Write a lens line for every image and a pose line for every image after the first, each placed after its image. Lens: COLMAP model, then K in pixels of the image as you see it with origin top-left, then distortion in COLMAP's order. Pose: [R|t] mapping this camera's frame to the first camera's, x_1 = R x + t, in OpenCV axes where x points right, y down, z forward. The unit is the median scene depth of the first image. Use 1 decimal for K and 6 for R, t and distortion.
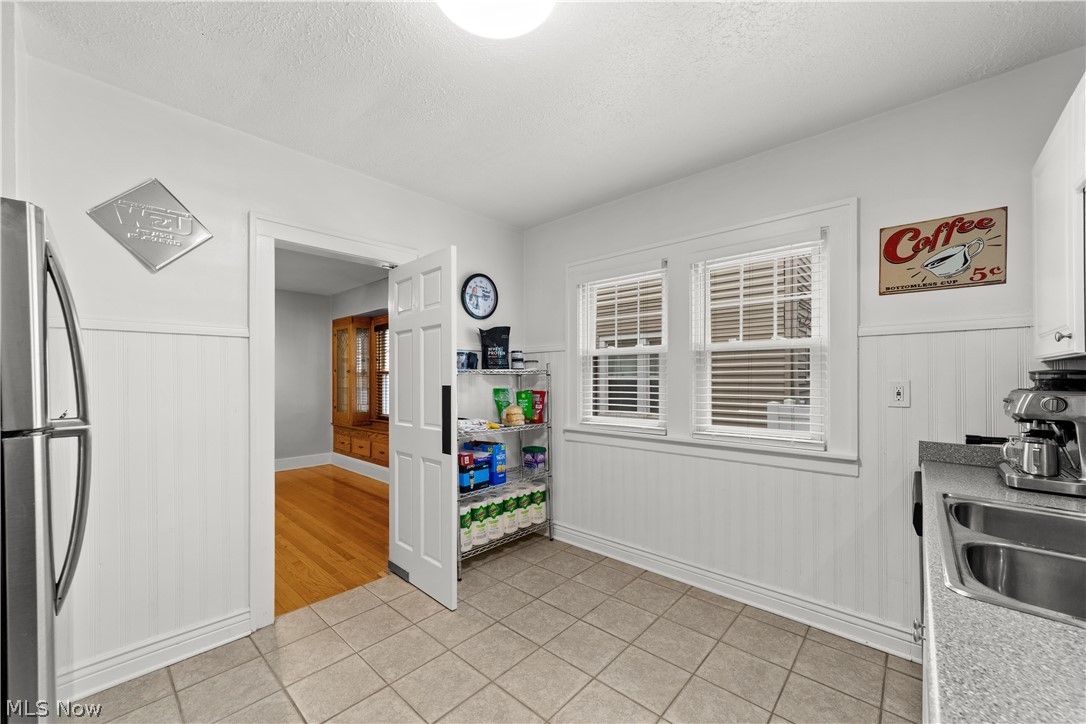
lens RADIAL K [[417.8, 0, 537.5], [0, 417.8, 382.0], [0, 0, 1]] dist [-0.003643, 0.000109]
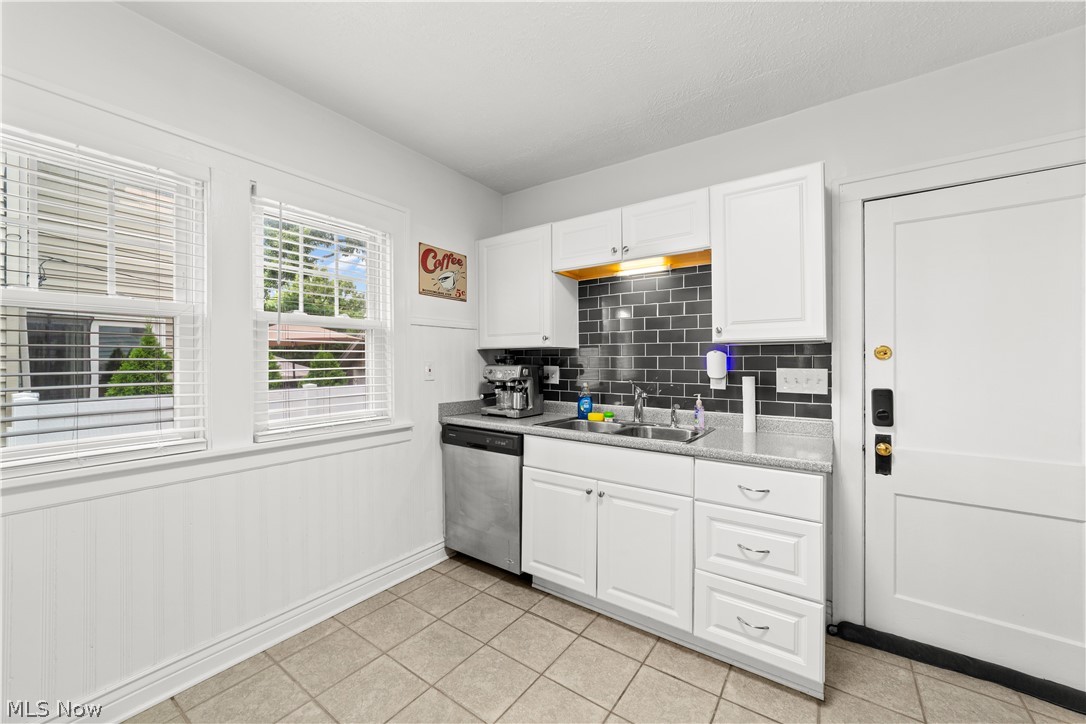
lens RADIAL K [[417.8, 0, 539.2], [0, 417.8, 360.8], [0, 0, 1]] dist [-0.003643, 0.000109]
pose [[-0.112211, 0.001710, 0.993683, -0.515137], [0.013611, 0.999907, -0.000184, 0.003071], [-0.993591, 0.013505, -0.112224, 0.812855]]
